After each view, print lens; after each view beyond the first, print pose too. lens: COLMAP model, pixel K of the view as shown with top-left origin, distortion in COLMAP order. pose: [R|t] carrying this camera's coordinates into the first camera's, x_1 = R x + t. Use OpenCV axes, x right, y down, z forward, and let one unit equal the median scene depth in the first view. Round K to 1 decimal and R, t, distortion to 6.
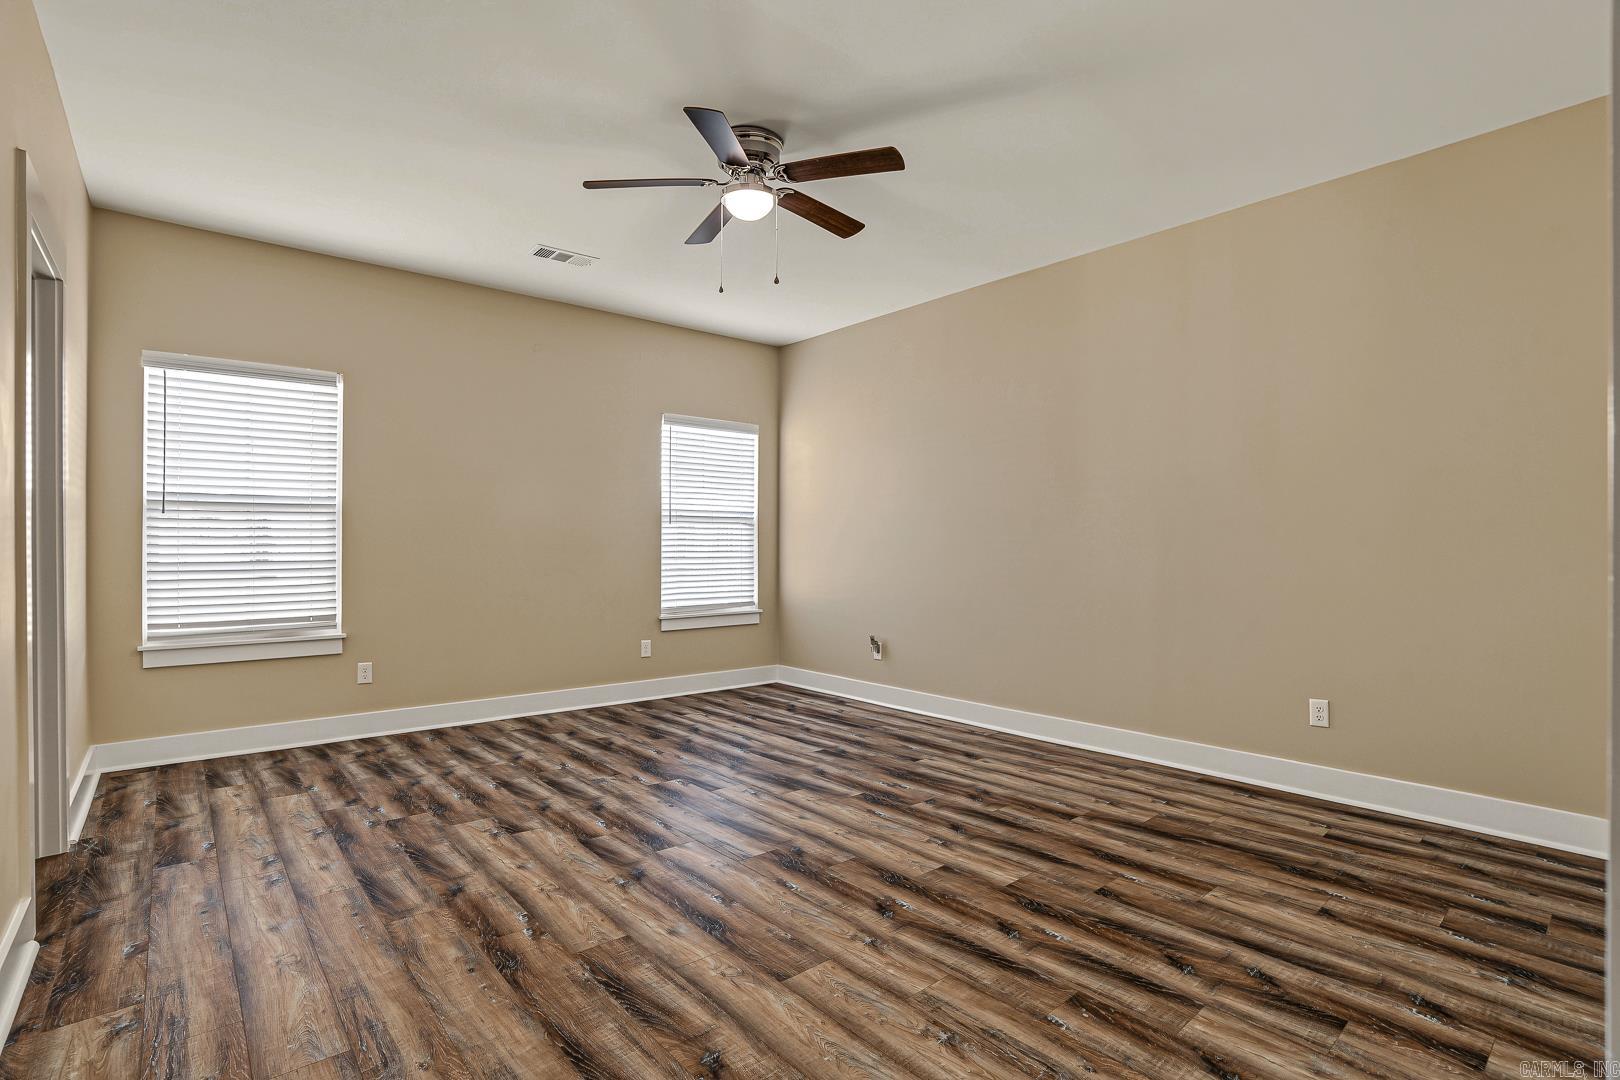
lens RADIAL K [[760.5, 0, 806.7], [0, 760.5, 556.1], [0, 0, 1]] dist [-0.075092, 0.000104]
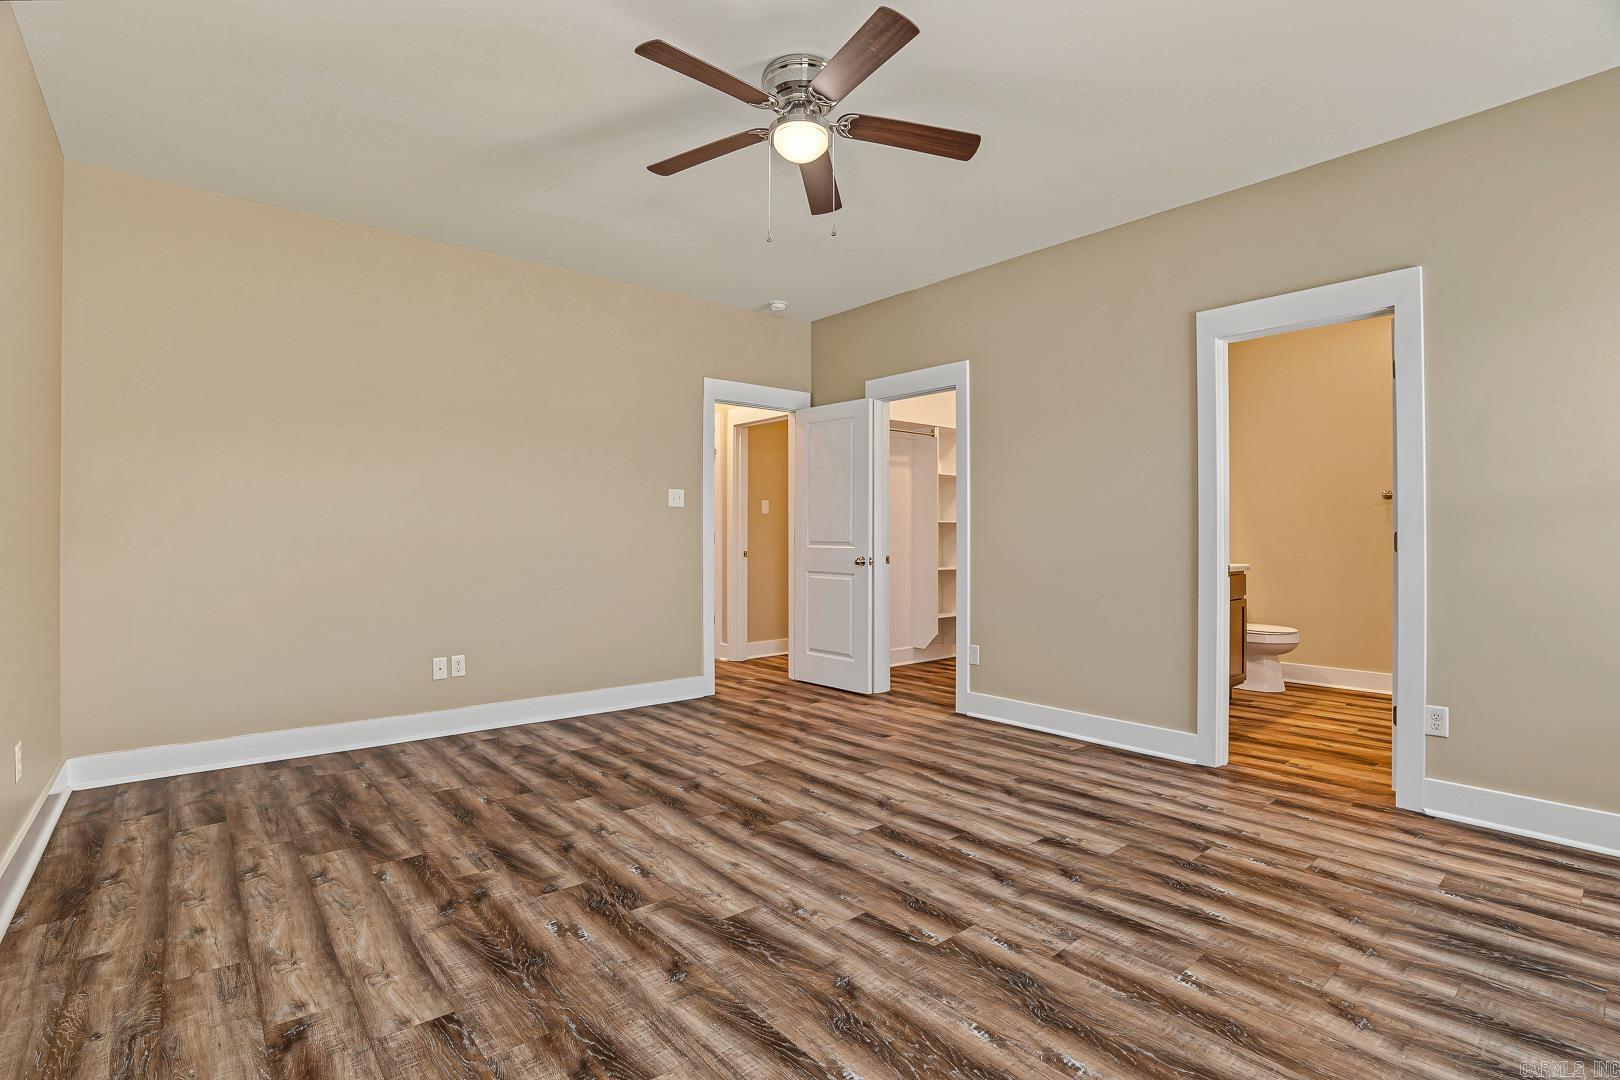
lens RADIAL K [[758.3, 0, 806.9], [0, 758.3, 537.8], [0, 0, 1]] dist [-0.062024, 0.021455]
pose [[-0.999971, -0.004867, 0.005814, -0.086798], [-0.004772, 0.999855, 0.016347, -0.021991], [-0.005893, 0.016318, -0.999849, 1.801385]]
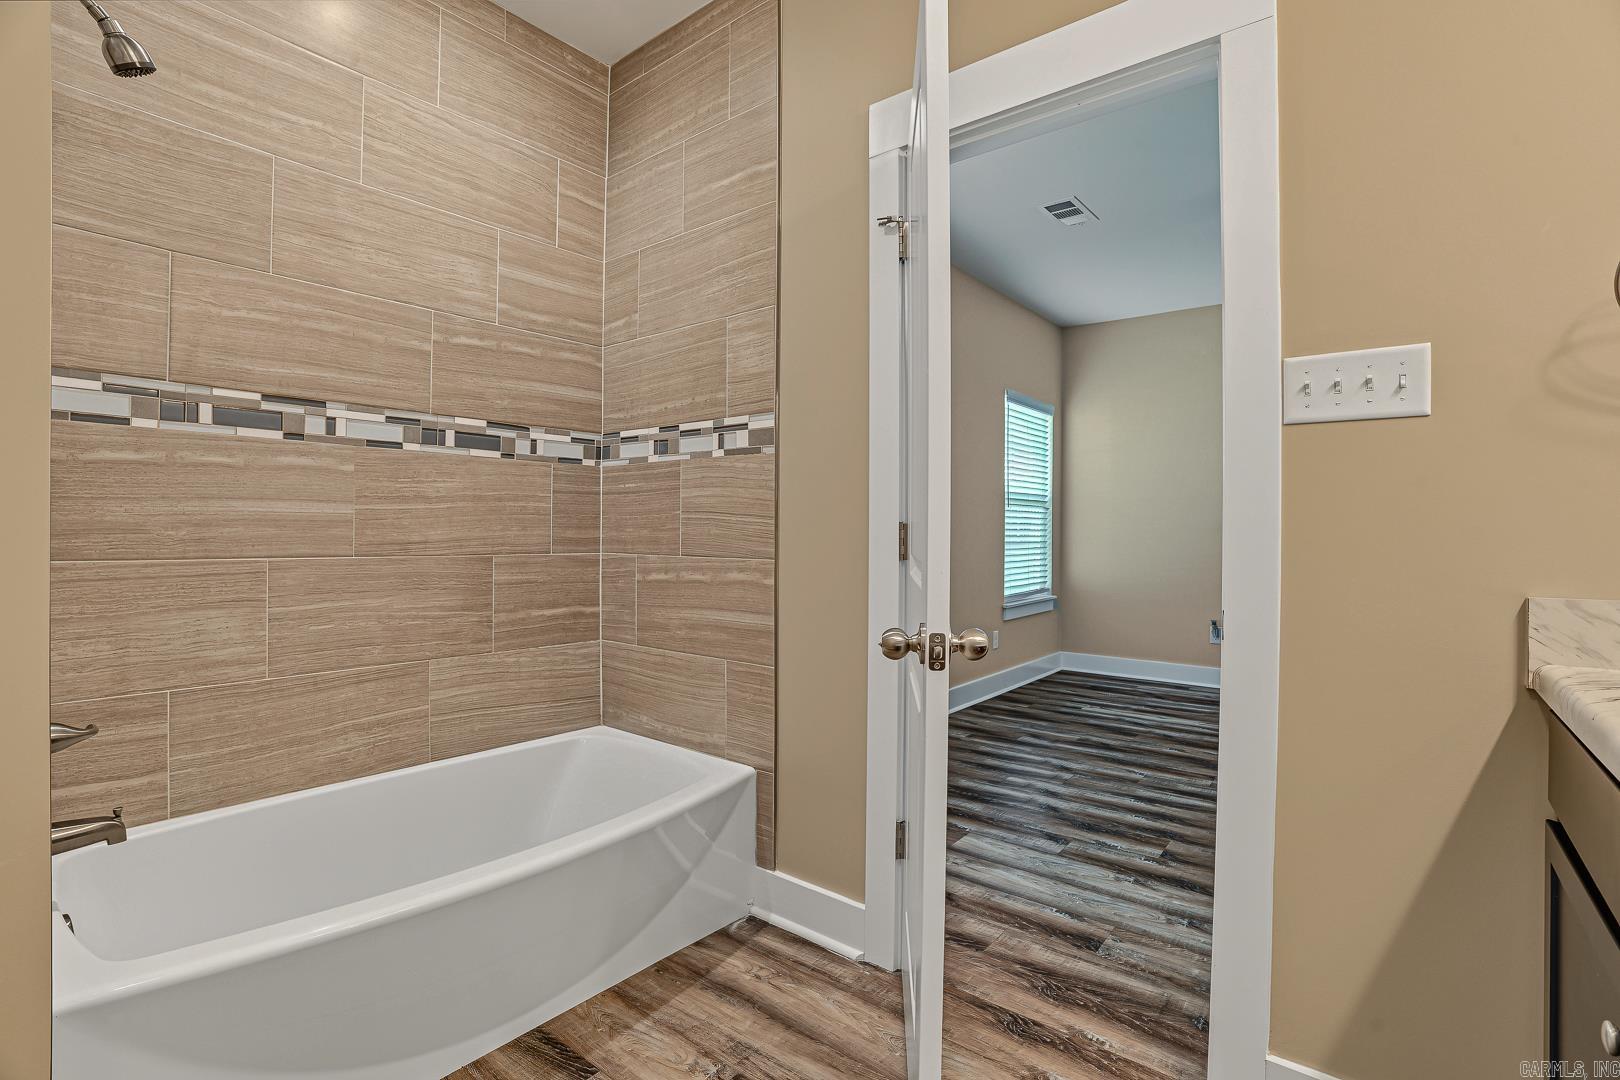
lens RADIAL K [[758.3, 0, 806.9], [0, 758.3, 537.8], [0, 0, 1]] dist [-0.062024, 0.021455]
pose [[0.982180, 0.002411, 0.187926, -1.083066], [-0.002424, 0.999997, -0.000163, -0.005681], [-0.187926, -0.000296, 0.982183, 0.226551]]
